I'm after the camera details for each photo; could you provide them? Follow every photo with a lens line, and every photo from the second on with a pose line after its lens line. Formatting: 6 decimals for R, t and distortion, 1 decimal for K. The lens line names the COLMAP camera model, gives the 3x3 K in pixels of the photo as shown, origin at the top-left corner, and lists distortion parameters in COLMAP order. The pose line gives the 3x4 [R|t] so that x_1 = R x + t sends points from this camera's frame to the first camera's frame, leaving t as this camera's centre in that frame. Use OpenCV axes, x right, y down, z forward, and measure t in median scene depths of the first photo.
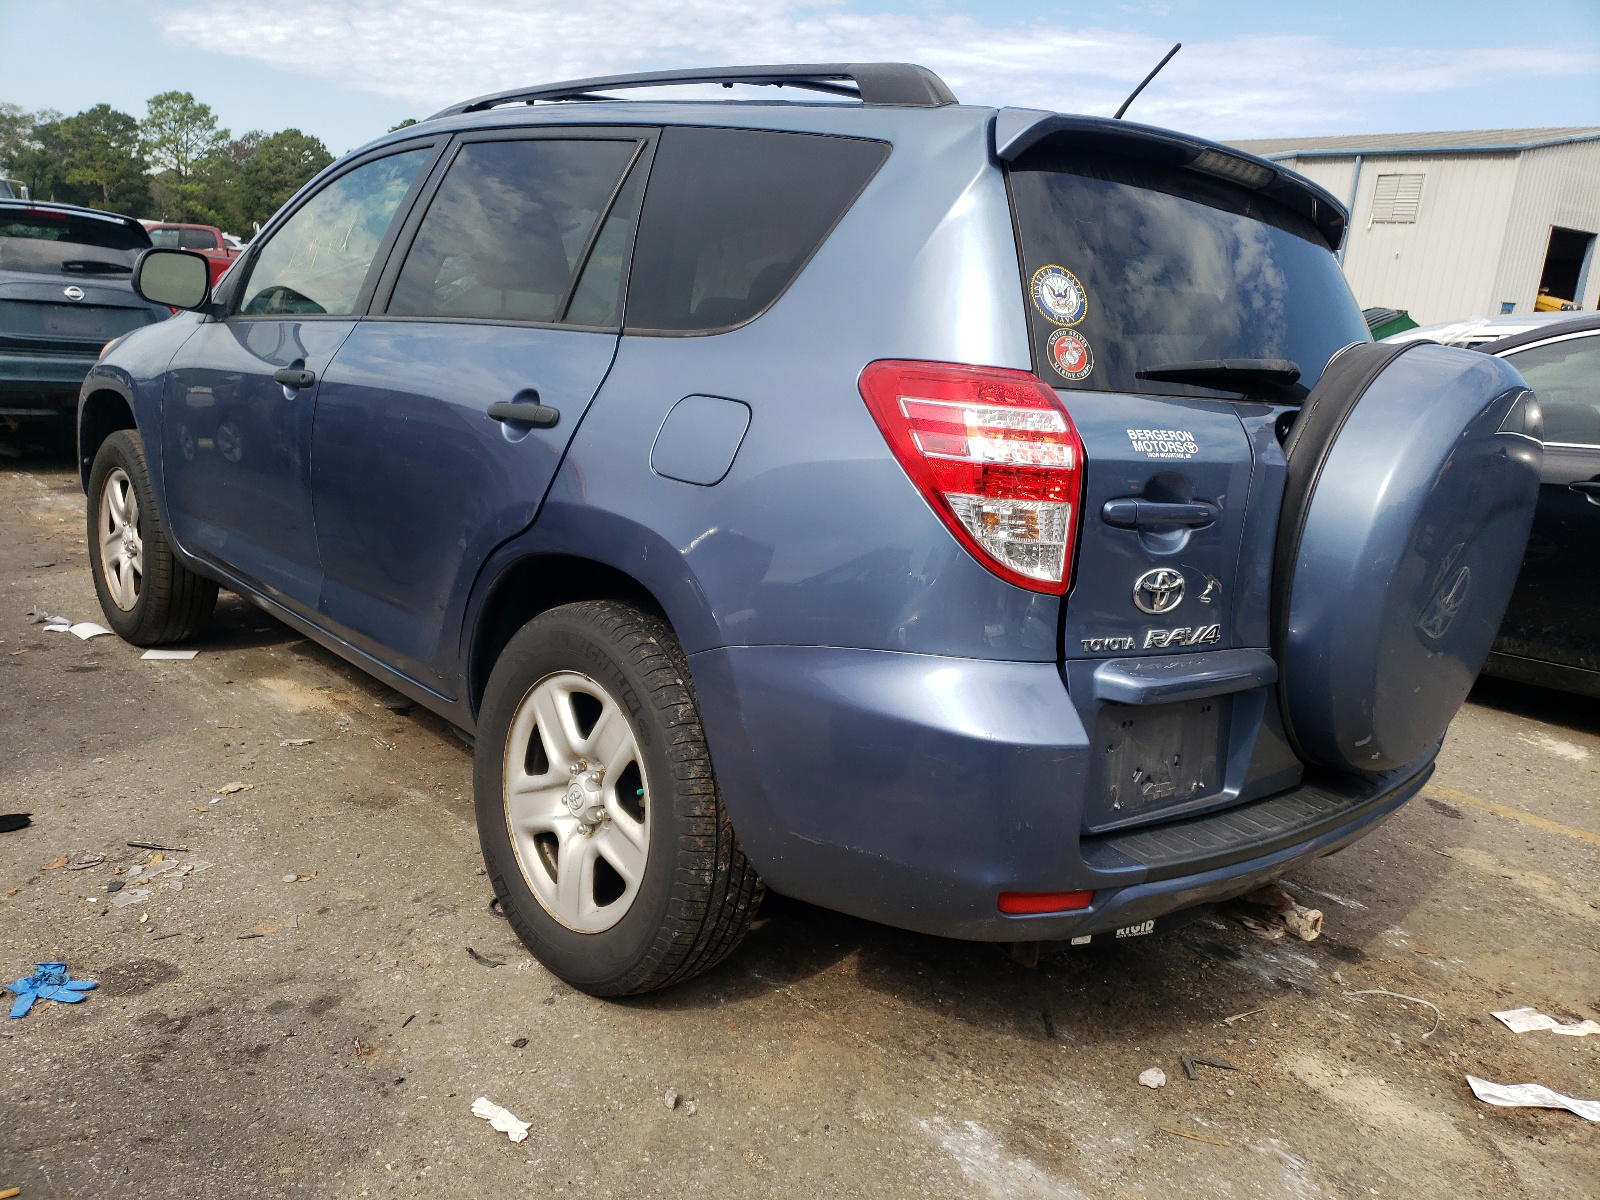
lens RADIAL K [[1212.0, 0, 800.9], [0, 1212.0, 601.6], [0, 0, 1]] dist [0.013460, 0.010400]
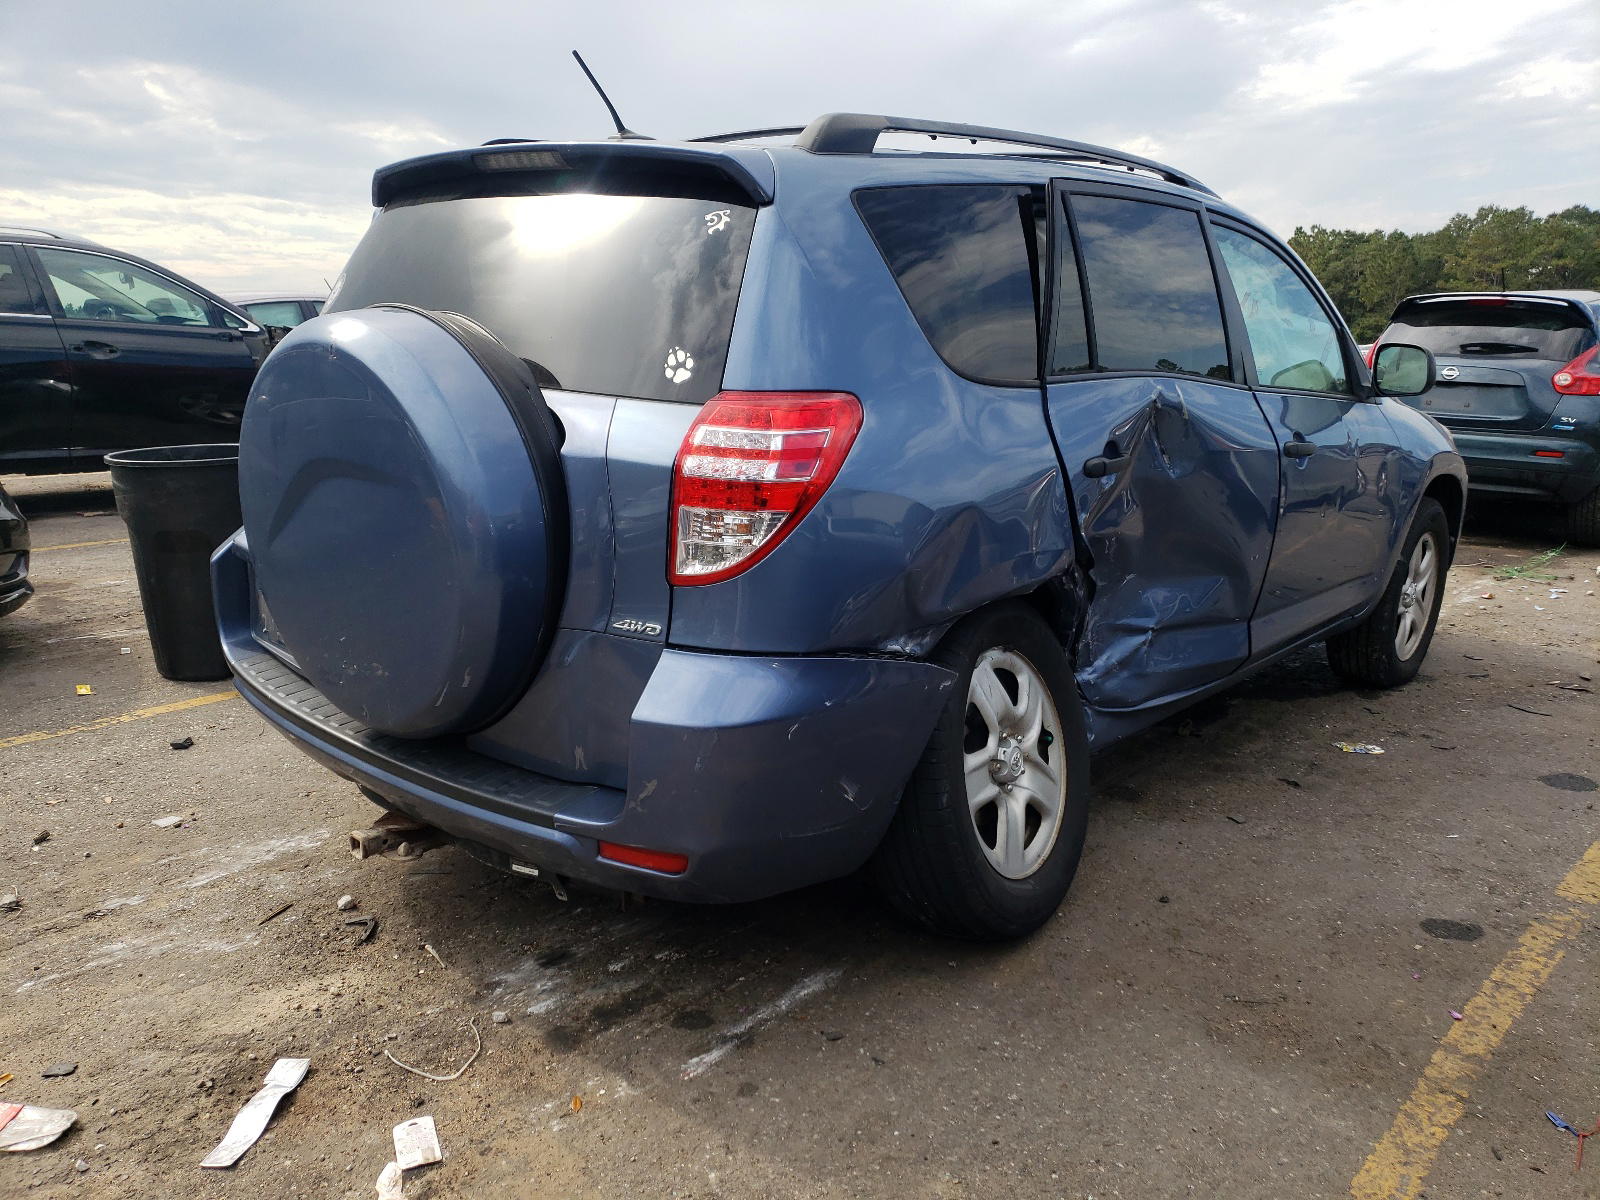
lens RADIAL K [[1212.0, 0, 801.2], [0, 1212.0, 598.7], [0, 0, 1]] dist [0.013460, 0.010400]
pose [[0.122076, 0.148280, -0.981382, 1.289572], [-0.239203, 0.964027, 0.115903, -0.145655], [0.963265, 0.220600, 0.153153, 0.995820]]
